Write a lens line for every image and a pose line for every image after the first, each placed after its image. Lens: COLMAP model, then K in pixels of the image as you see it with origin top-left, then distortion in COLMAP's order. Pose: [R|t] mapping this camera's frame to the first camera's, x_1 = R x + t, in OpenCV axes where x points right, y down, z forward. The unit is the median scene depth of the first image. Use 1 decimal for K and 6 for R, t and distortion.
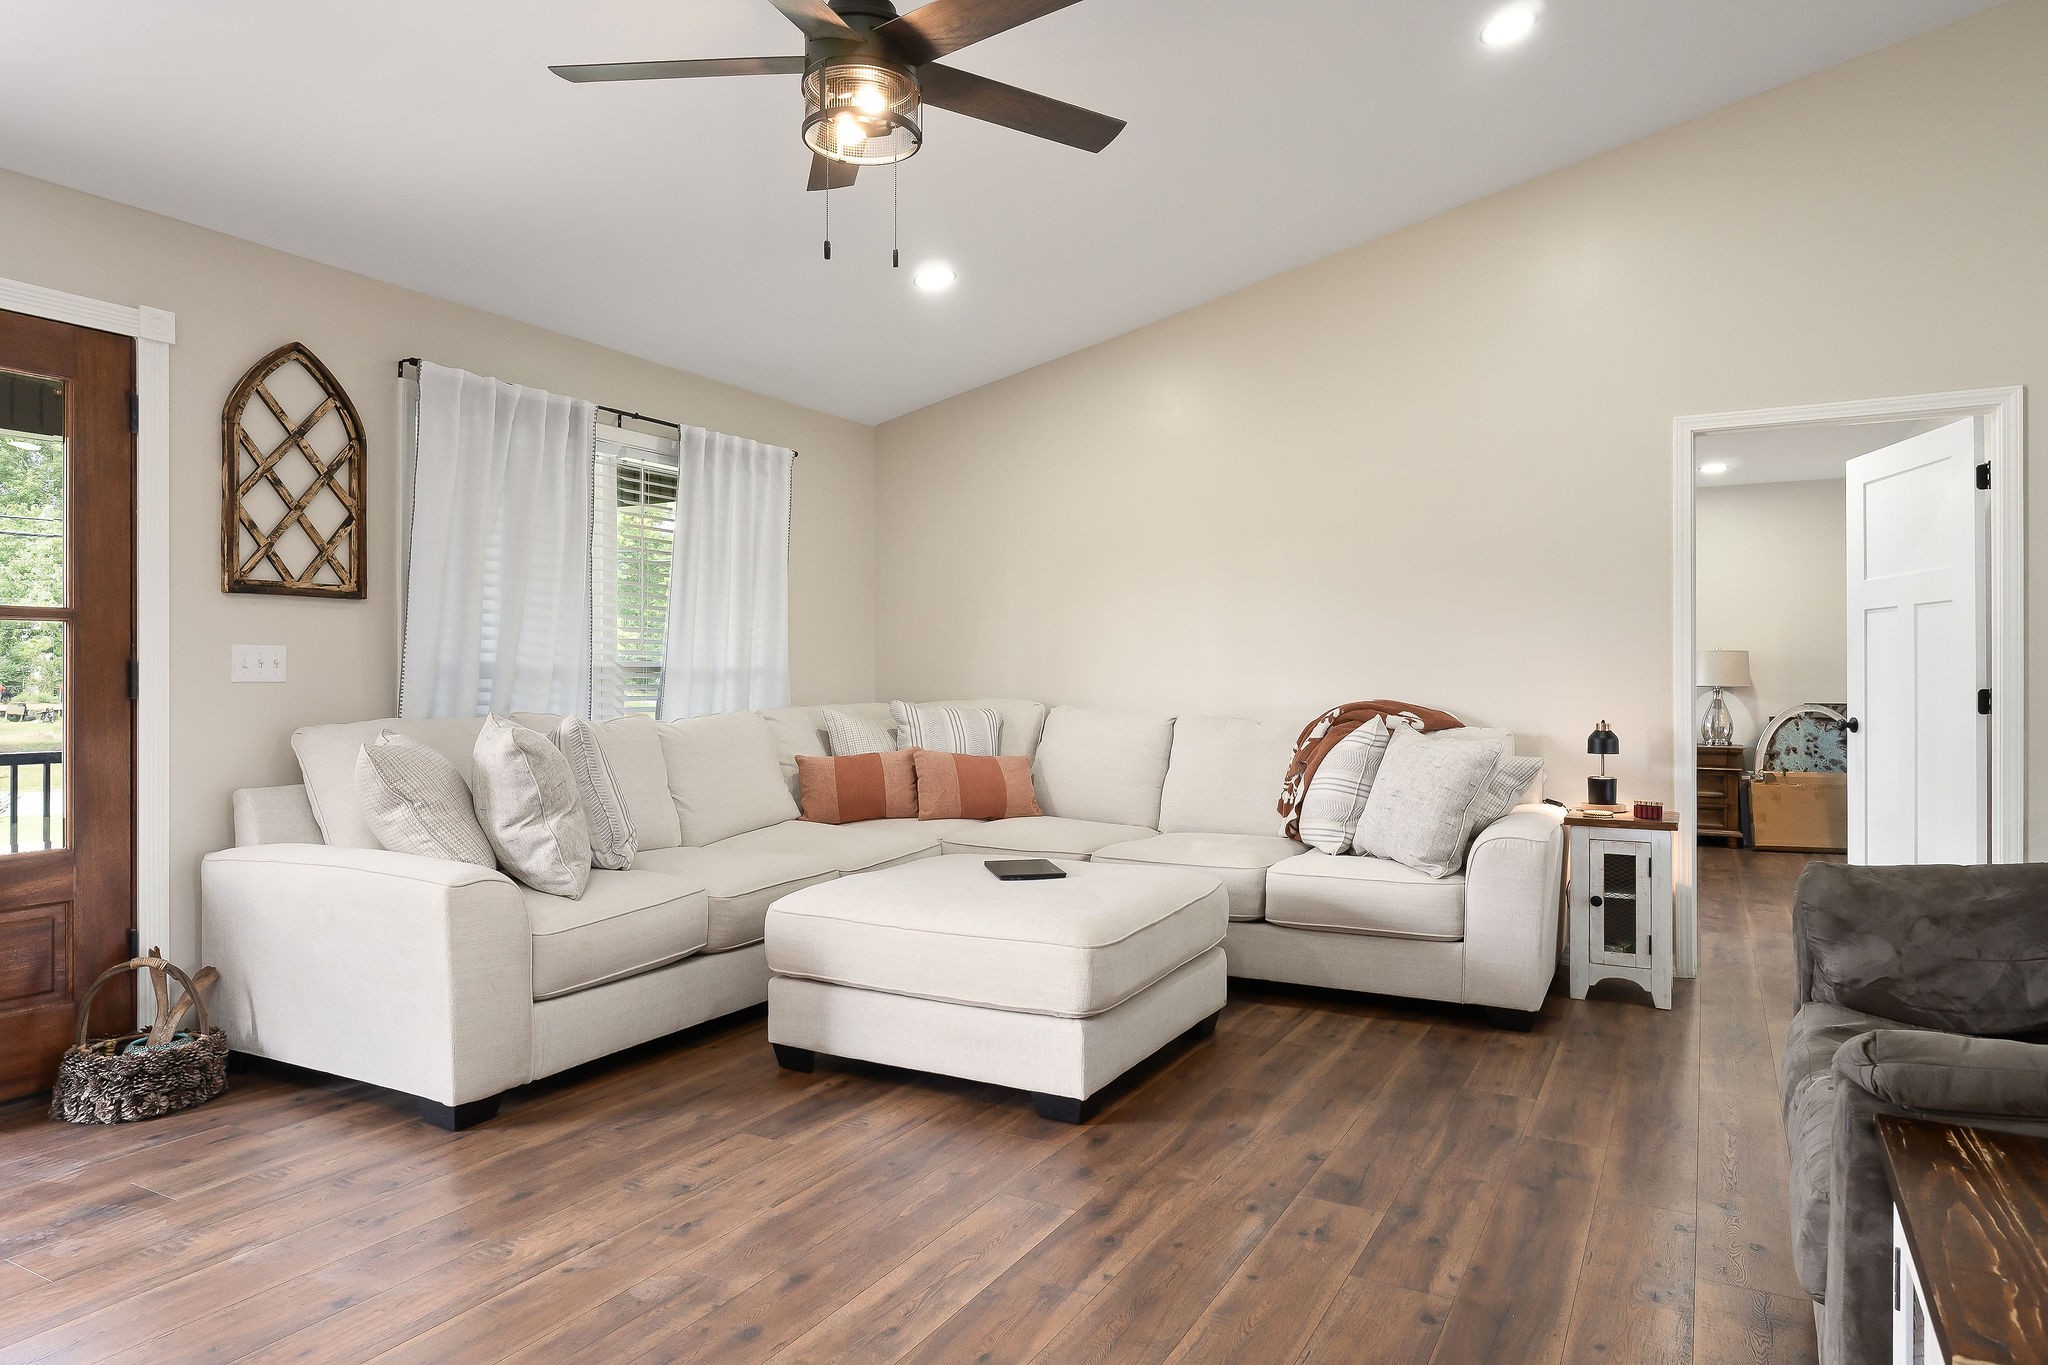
lens RADIAL K [[1202.7, 0, 986.5], [0, 1202.7, 670.0], [0, 0, 1]] dist [-0.008493, 0.005501]
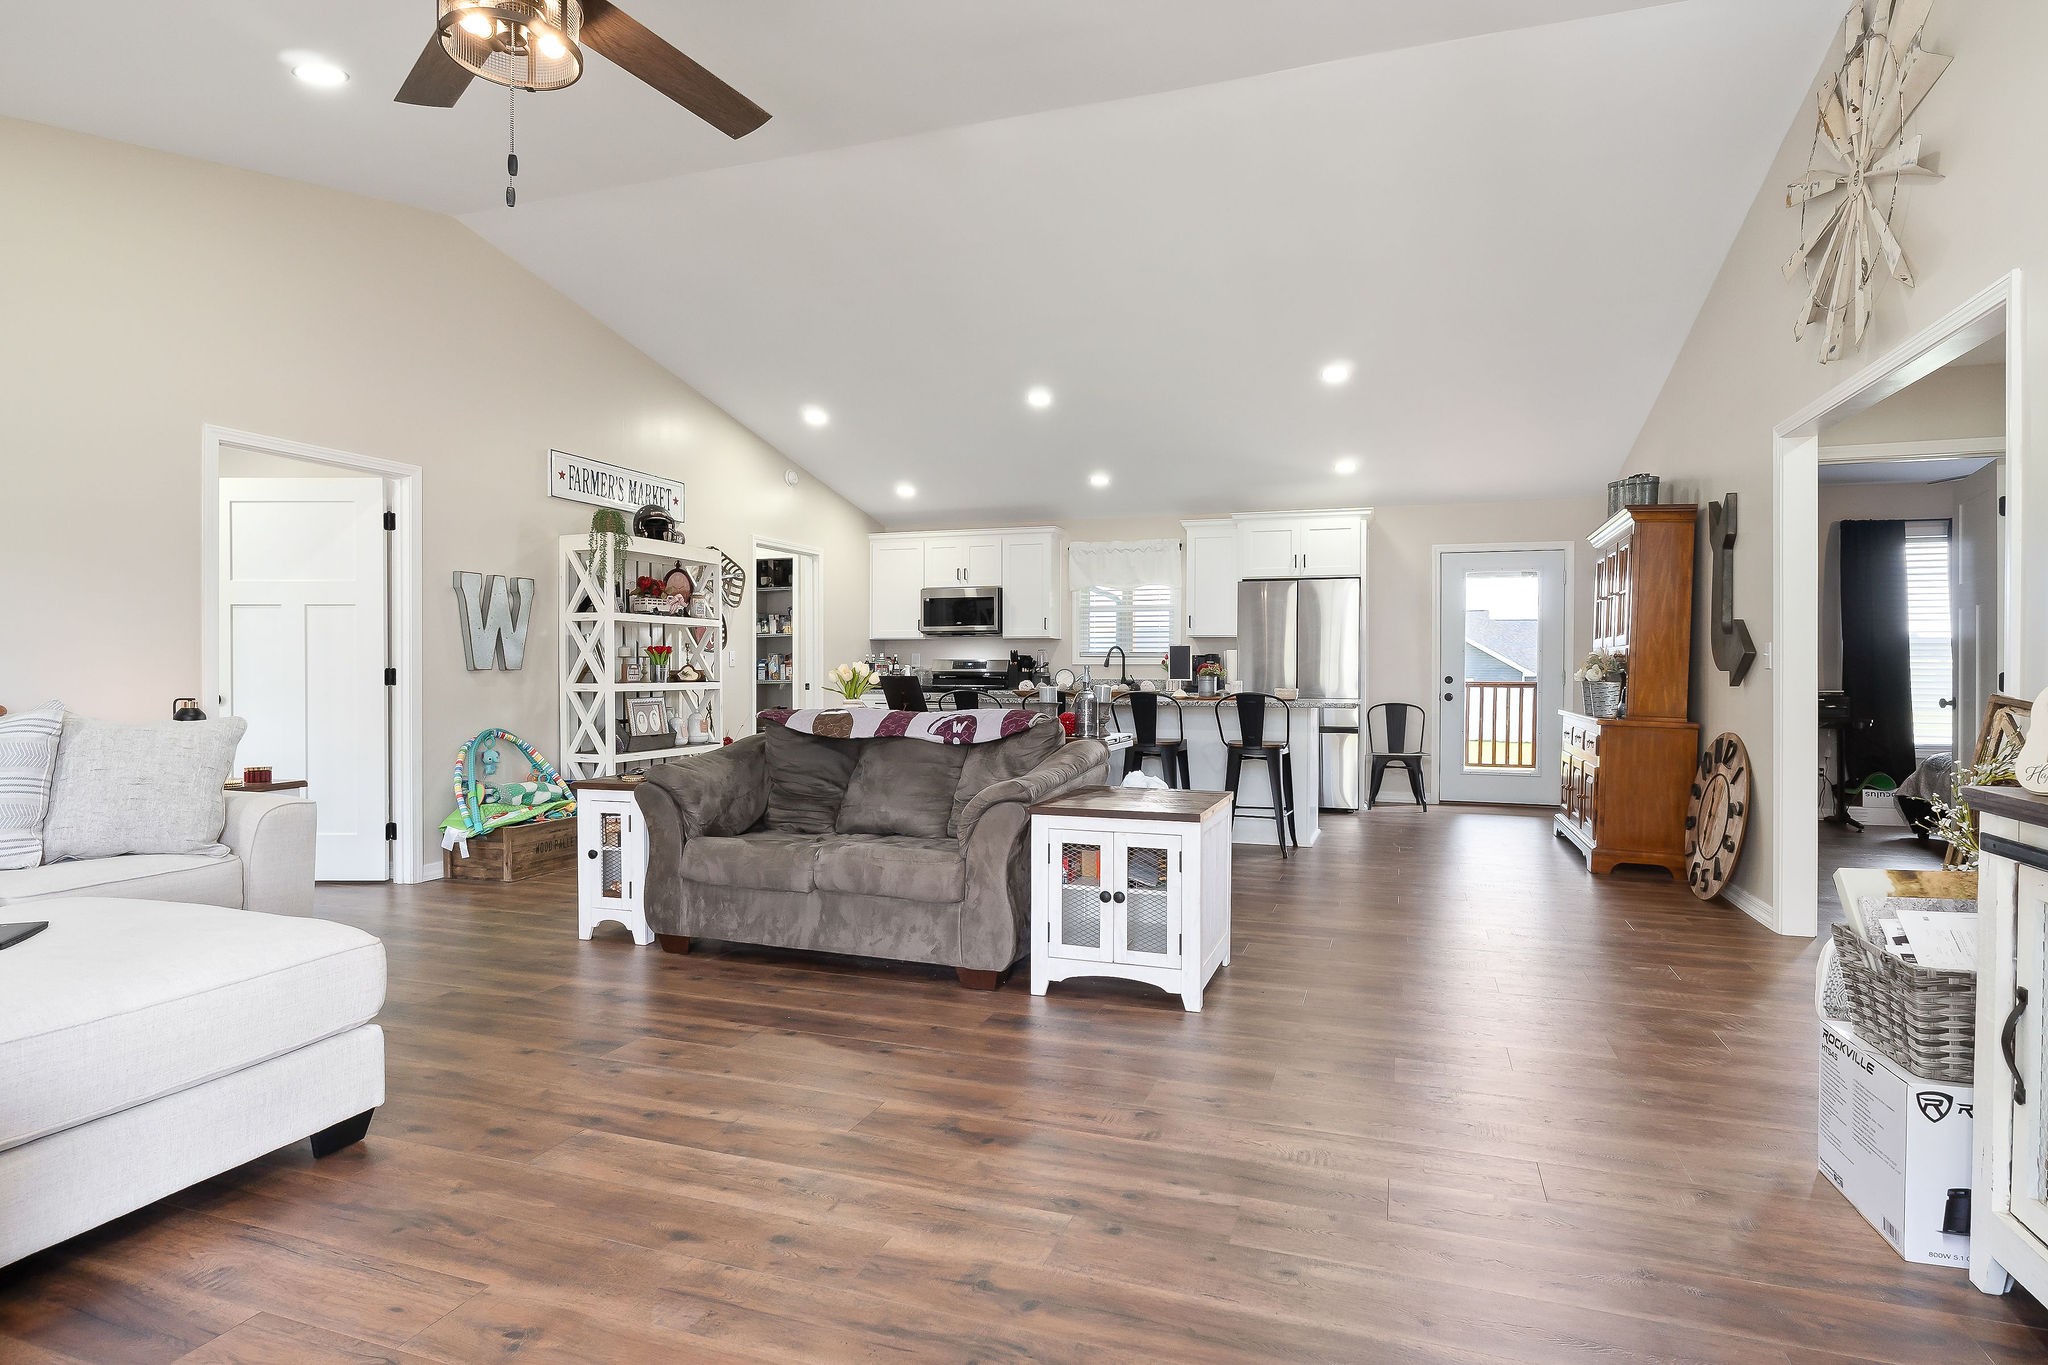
lens RADIAL K [[1108.1, 0, 1031.4], [0, 1108.1, 674.9], [0, 0, 1]] dist [-0.003646, -0.003013]
pose [[-0.181596, -0.009094, 0.983331, -0.697905], [-0.008272, 0.999936, 0.007720, 0.008812], [-0.983338, -0.006732, -0.181660, 0.536192]]
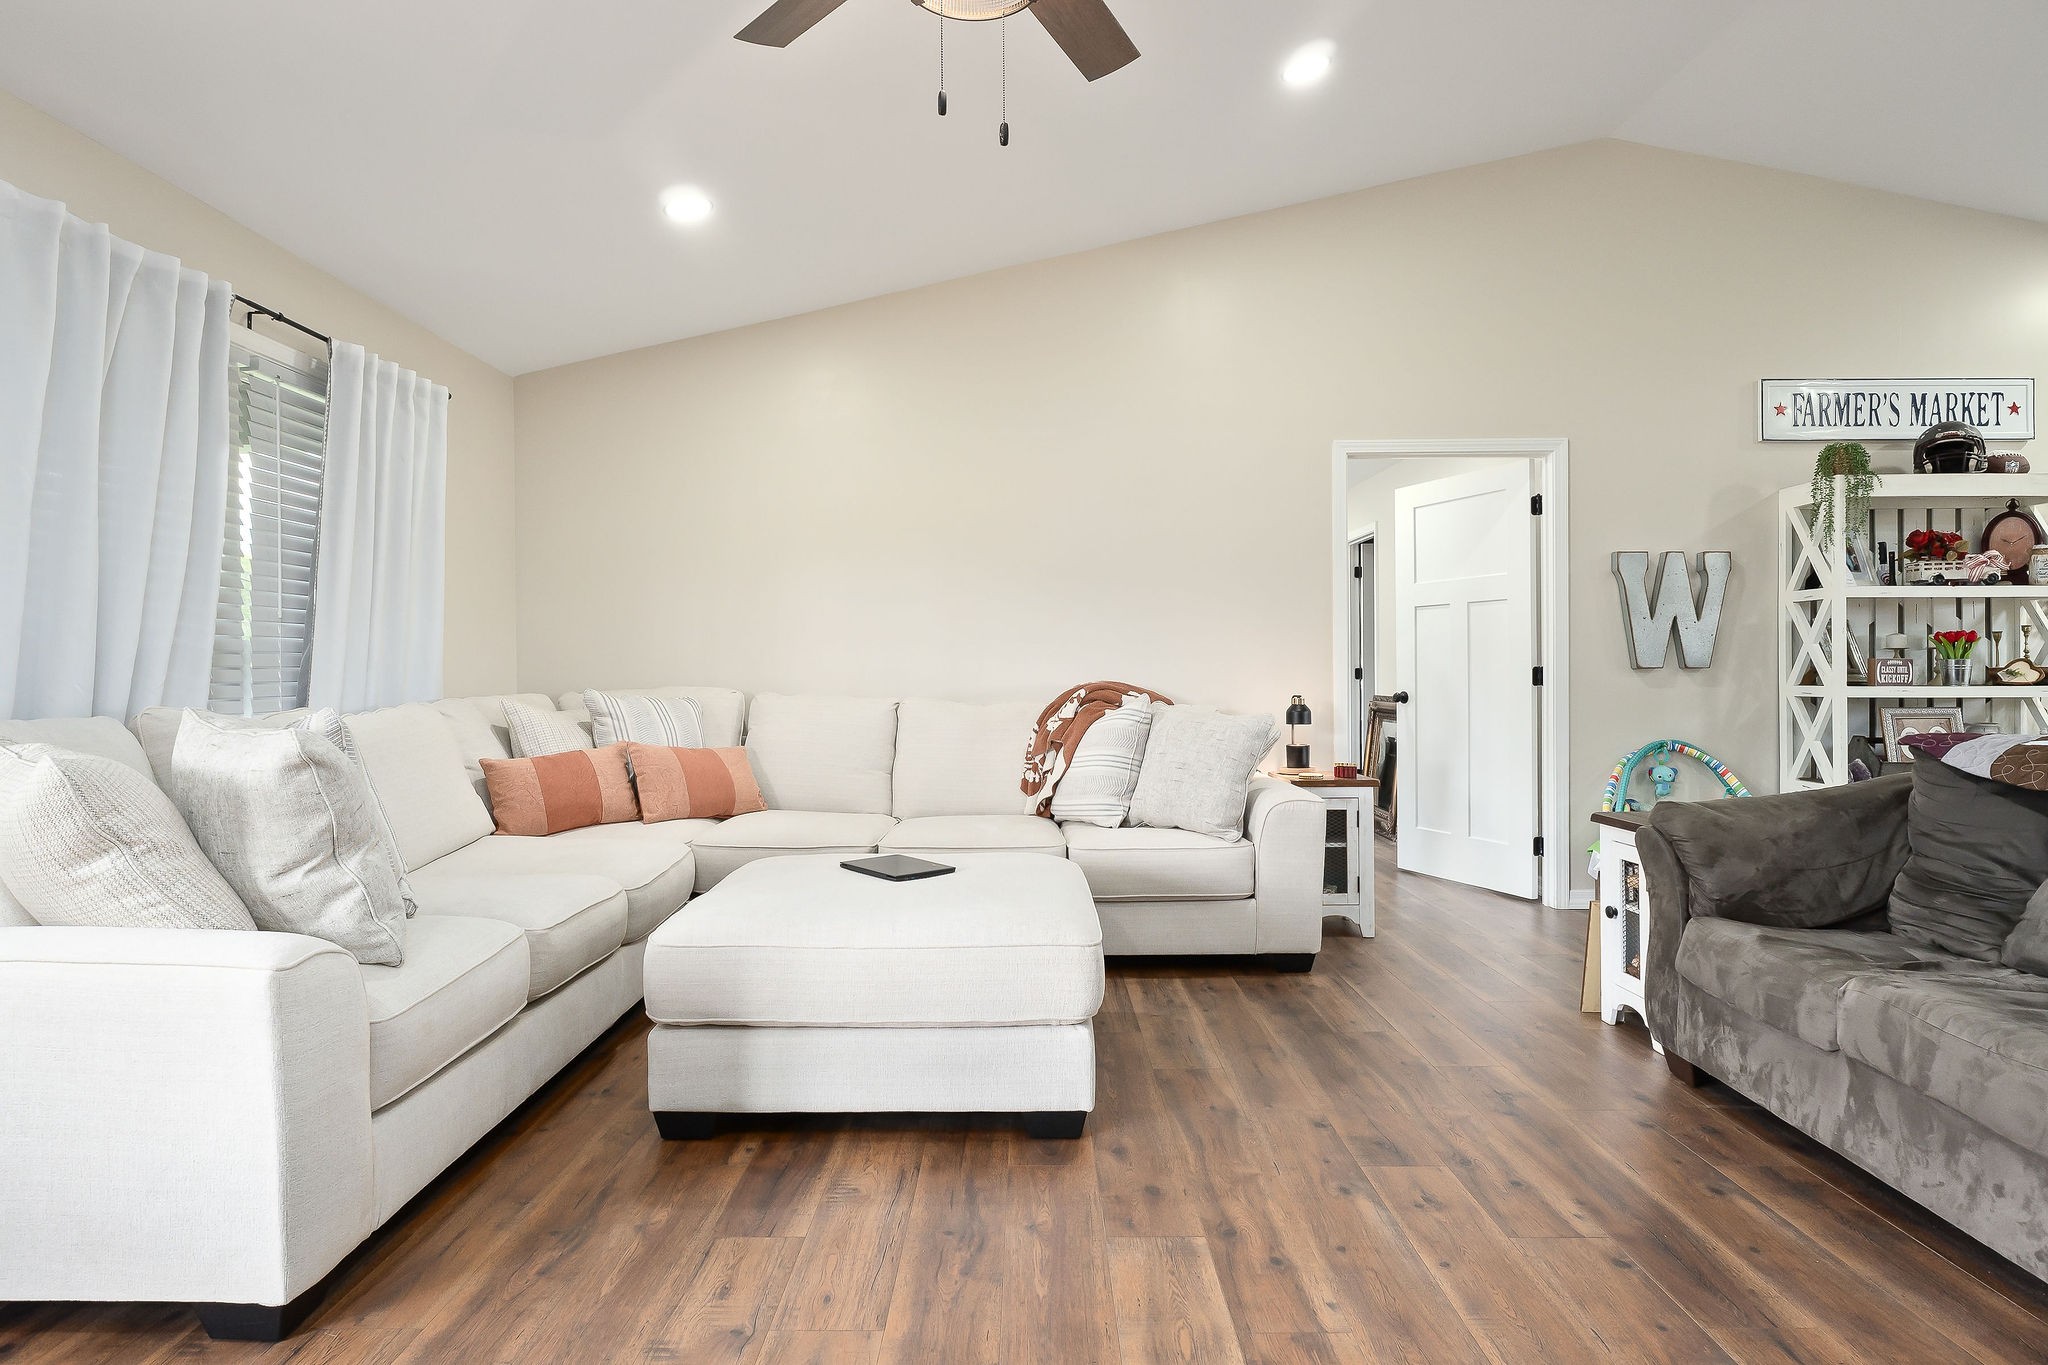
lens RADIAL K [[1108.1, 0, 979.0], [0, 1108.1, 682.1], [0, 0, 1]] dist [-0.003646, -0.003013]
pose [[0.882343, -0.011576, 0.470465, -0.317674], [0.004541, 0.999860, 0.016086, 0.011938], [-0.470586, -0.012057, 0.882272, 0.239496]]
